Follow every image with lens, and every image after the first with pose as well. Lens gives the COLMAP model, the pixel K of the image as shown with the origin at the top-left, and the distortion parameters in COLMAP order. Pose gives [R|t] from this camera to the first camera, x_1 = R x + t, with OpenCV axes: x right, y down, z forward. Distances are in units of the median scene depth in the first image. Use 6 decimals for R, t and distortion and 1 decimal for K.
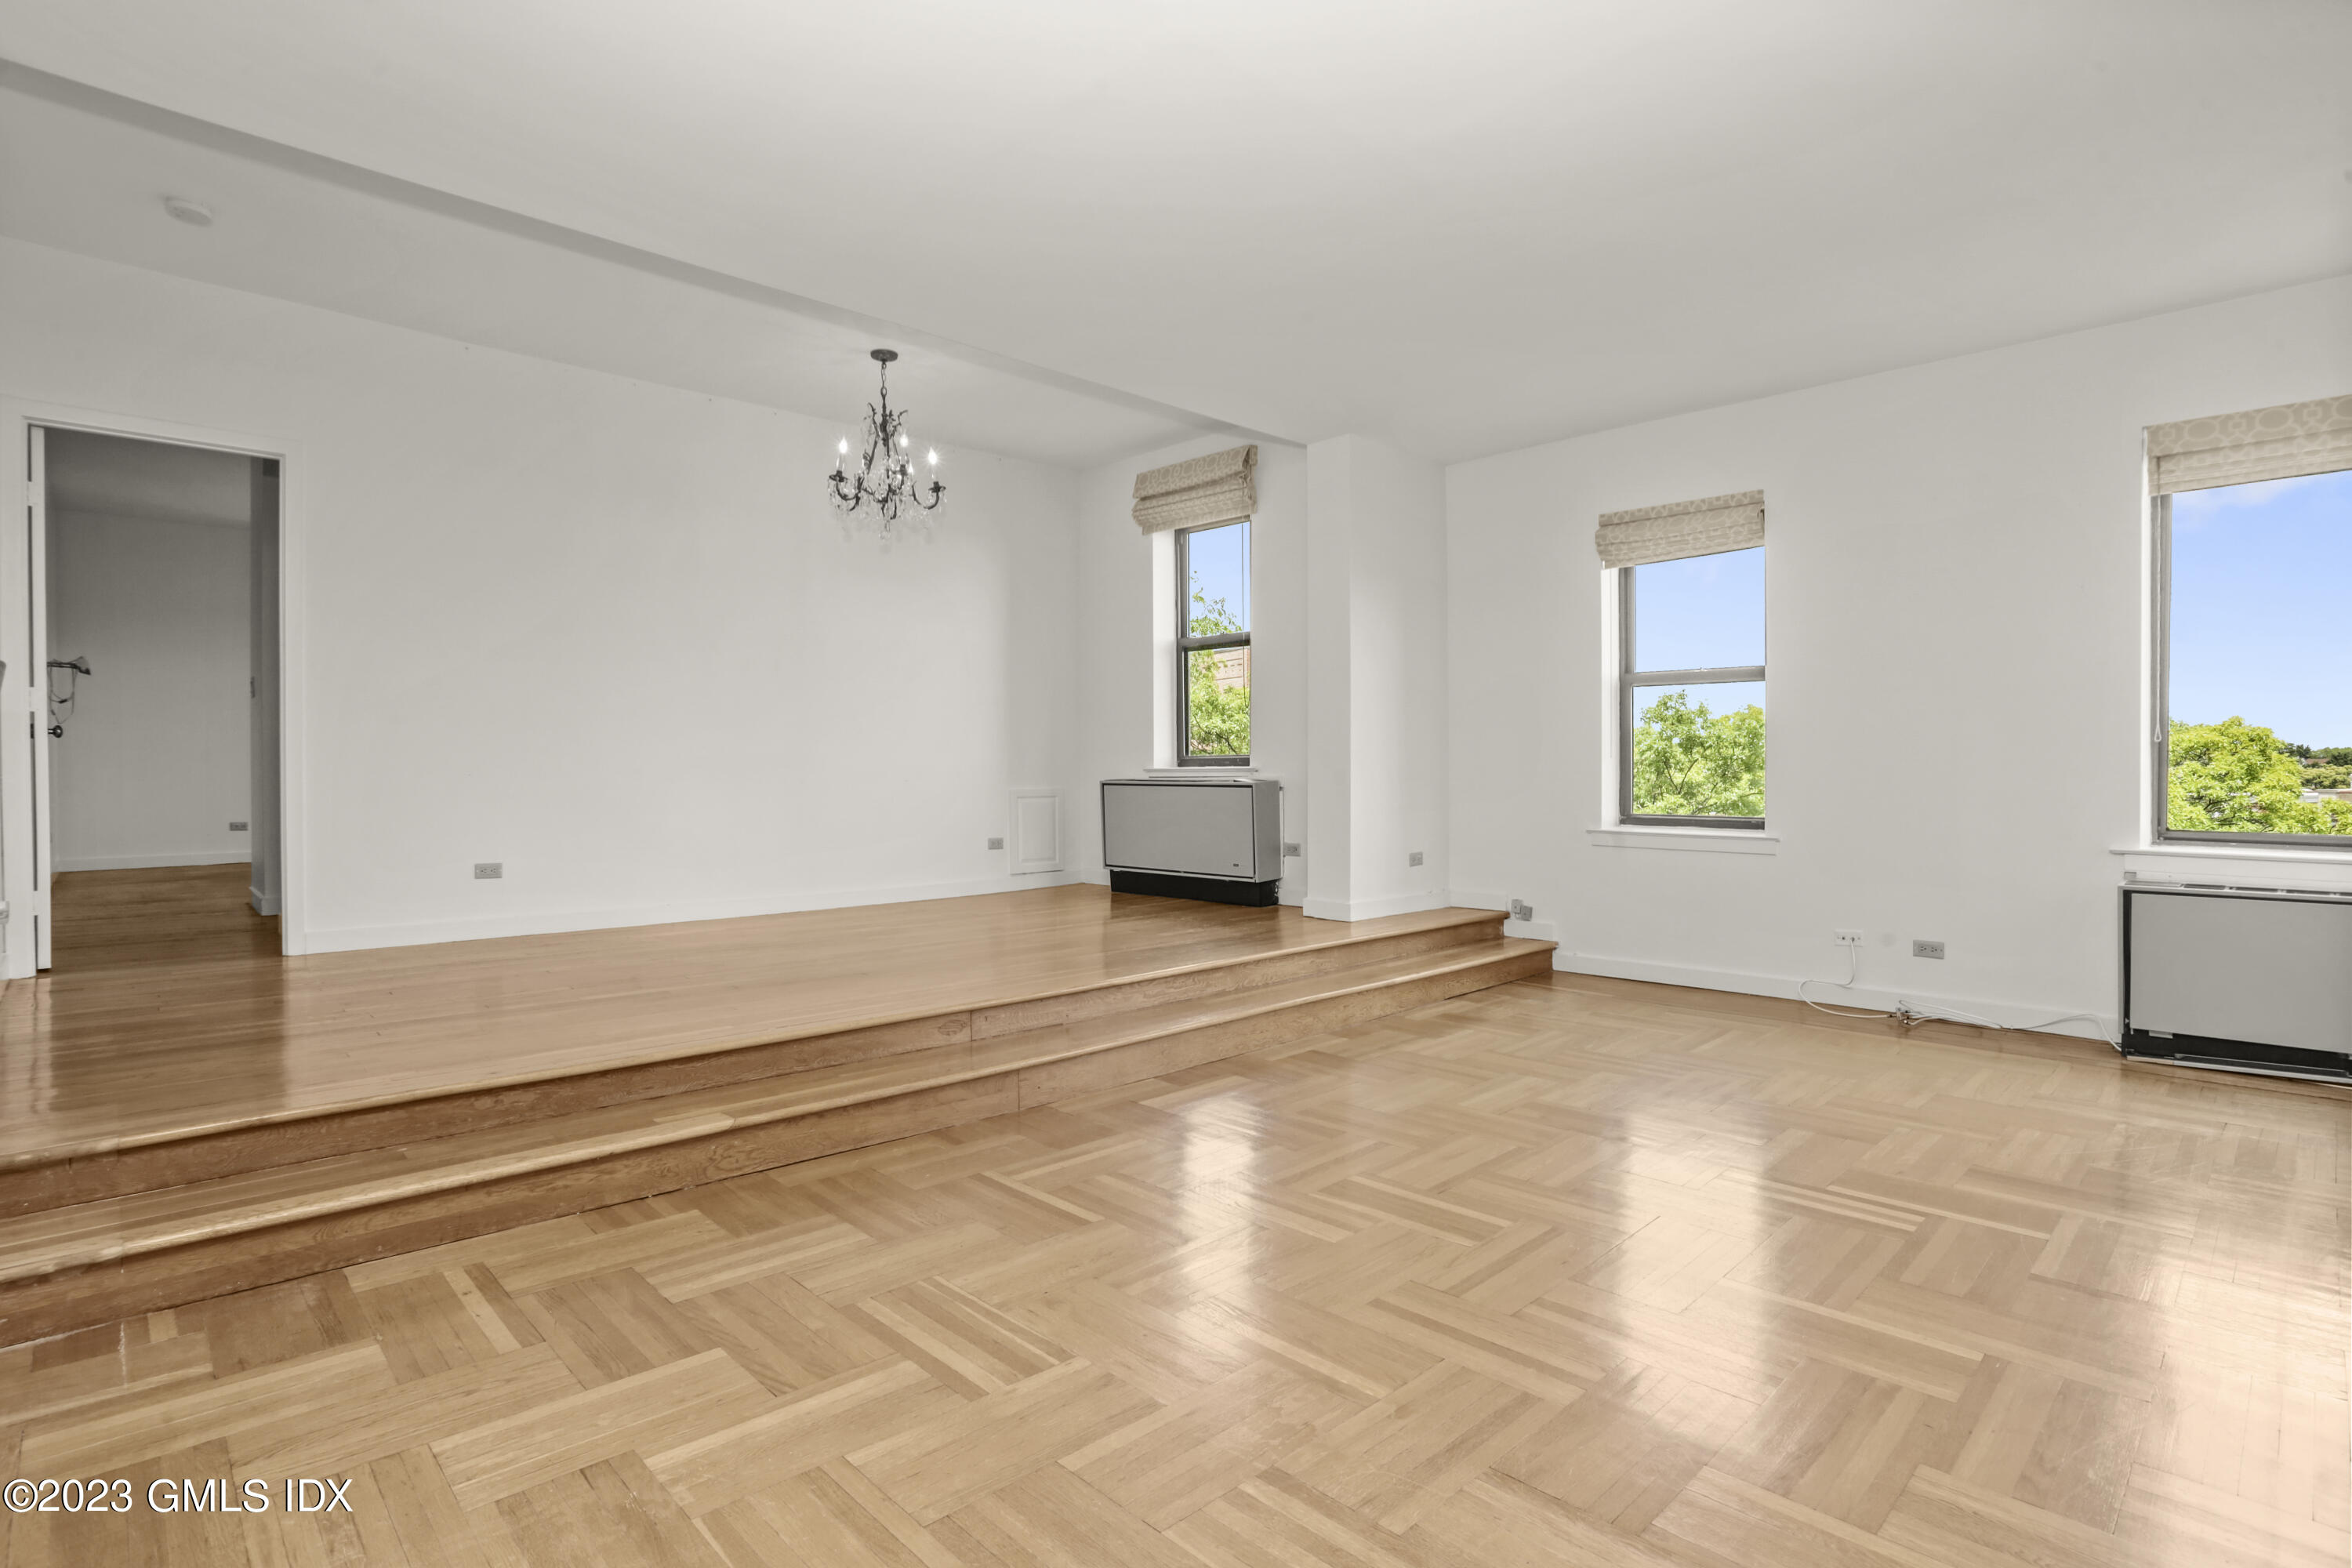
lens RADIAL K [[1153.2, 0, 1178.0], [0, 1153.2, 777.3], [0, 0, 1]] dist [-0.031696, 0.001072]
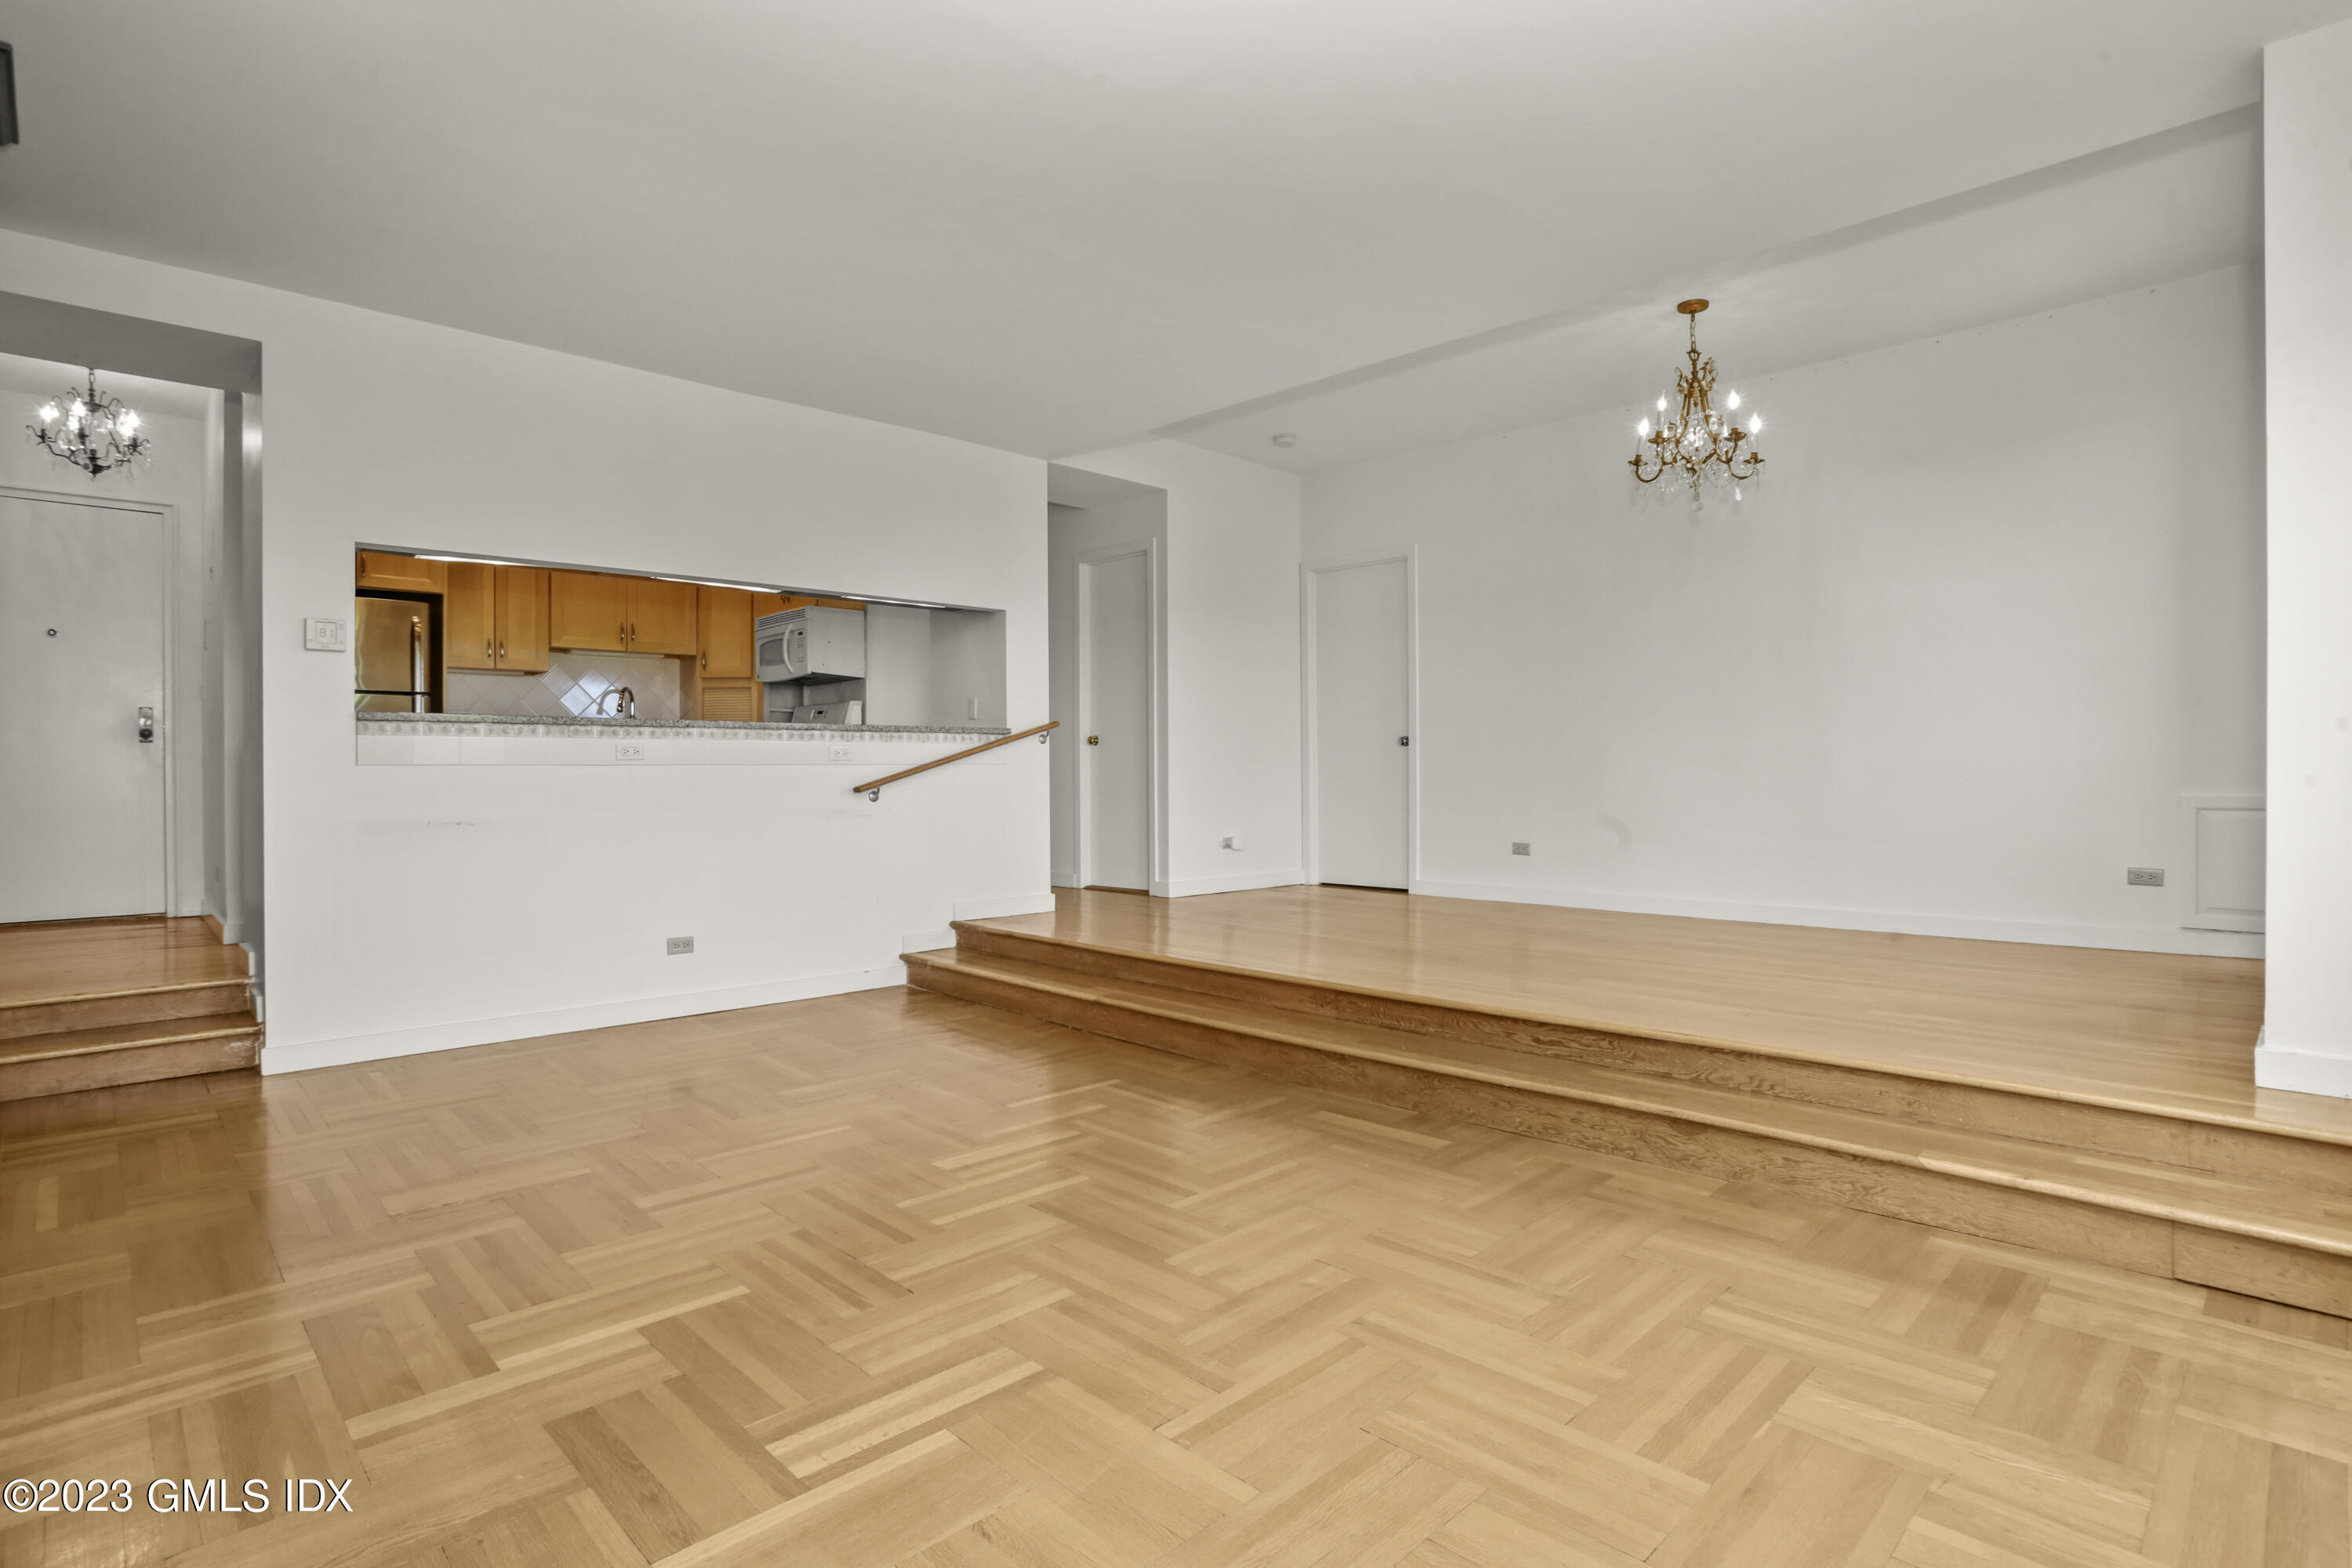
lens RADIAL K [[1153.2, 0, 1178.0], [0, 1153.2, 777.3], [0, 0, 1]] dist [-0.031696, 0.001072]
pose [[0.003875, 0.007199, -0.999967, 1.090914], [0.000554, 0.999974, 0.007201, -0.010124], [0.999992, -0.000582, 0.003871, 1.015448]]
